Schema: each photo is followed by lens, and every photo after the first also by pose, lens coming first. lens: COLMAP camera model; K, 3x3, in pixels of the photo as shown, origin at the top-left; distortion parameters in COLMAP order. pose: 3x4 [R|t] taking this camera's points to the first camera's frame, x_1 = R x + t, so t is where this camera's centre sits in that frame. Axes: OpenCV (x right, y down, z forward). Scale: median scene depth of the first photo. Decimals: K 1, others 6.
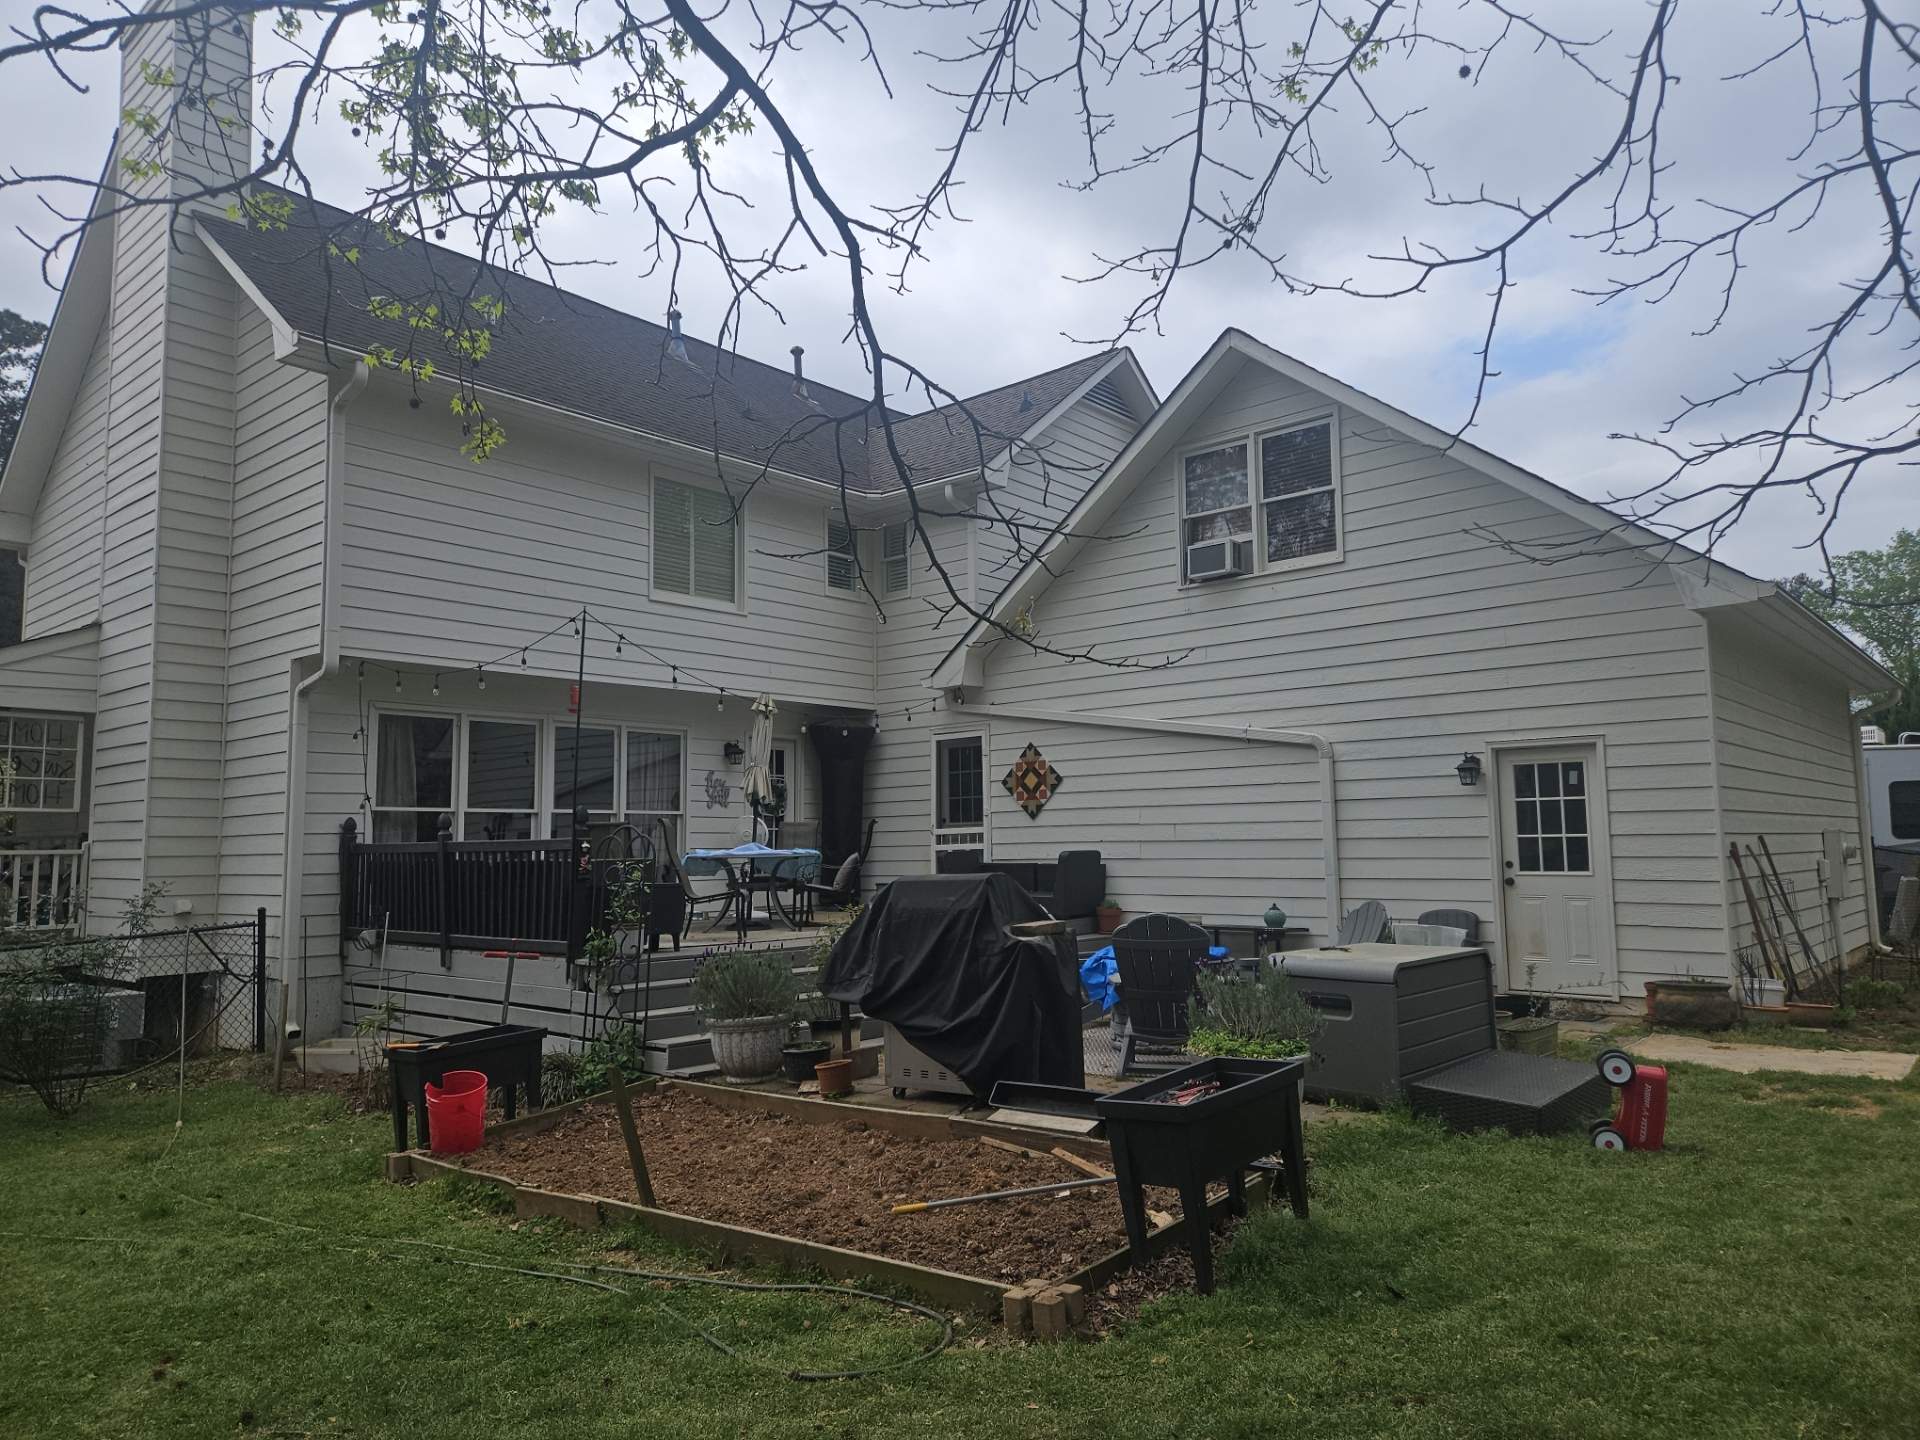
lens RADIAL K [[1259.5, 0, 951.0], [0, 1259.5, 735.9], [0, 0, 1]] dist [0.040786, -0.000680]
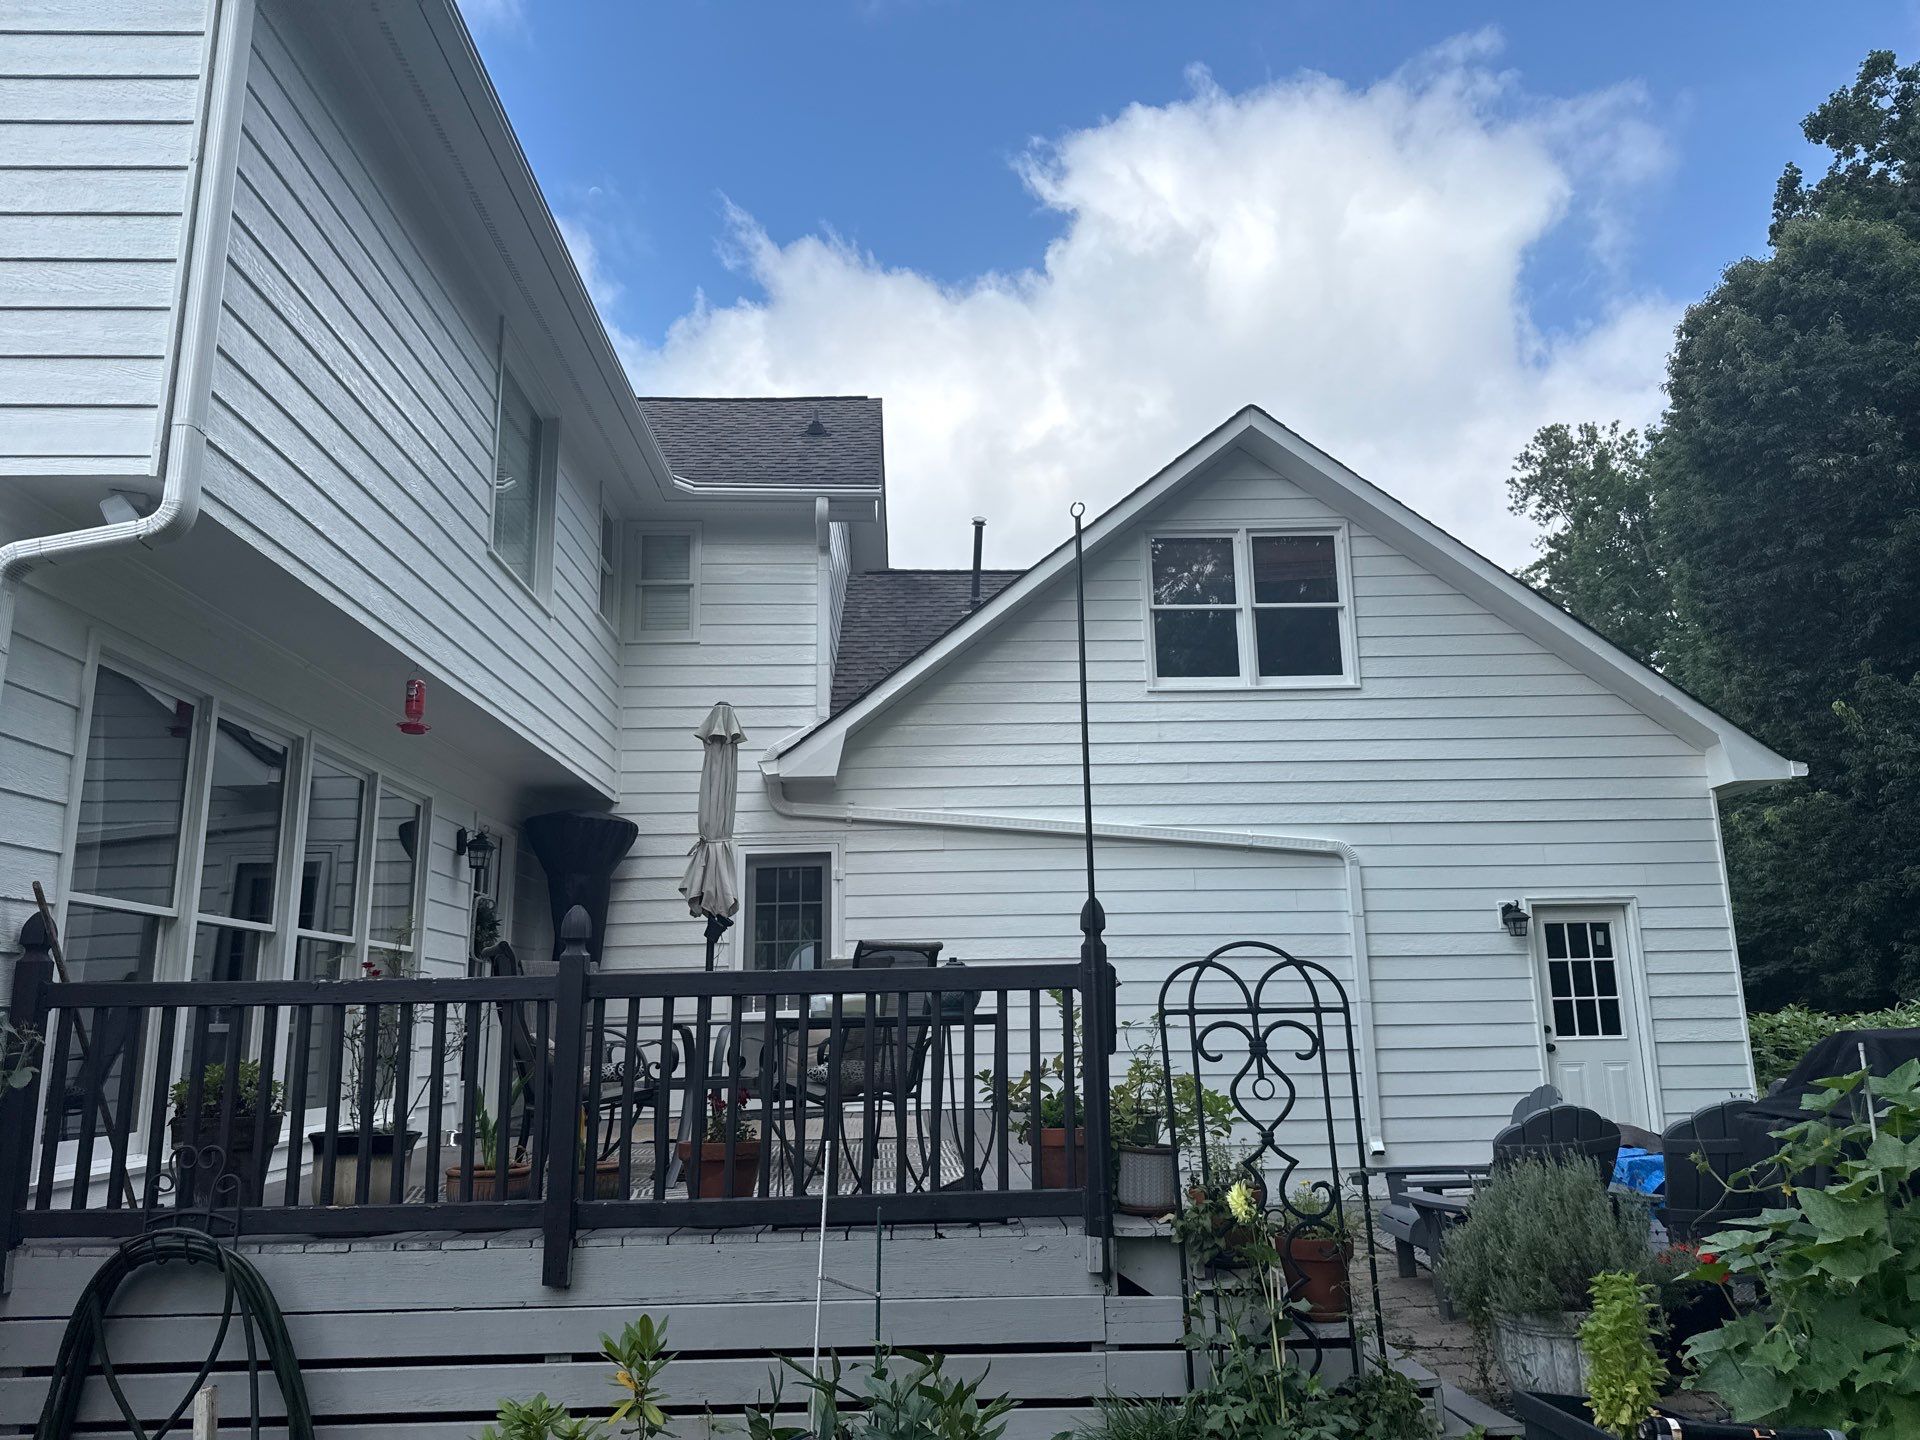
lens RADIAL K [[1375.0, 0, 966.7], [0, 1375.0, 709.2], [0, 0, 1]] dist [0.126509, -0.210521]
pose [[0.726766, 0.147458, 0.670870, -0.607904], [-0.051375, 0.985619, -0.160984, 0.056077], [-0.684961, 0.082532, 0.723890, 0.519331]]
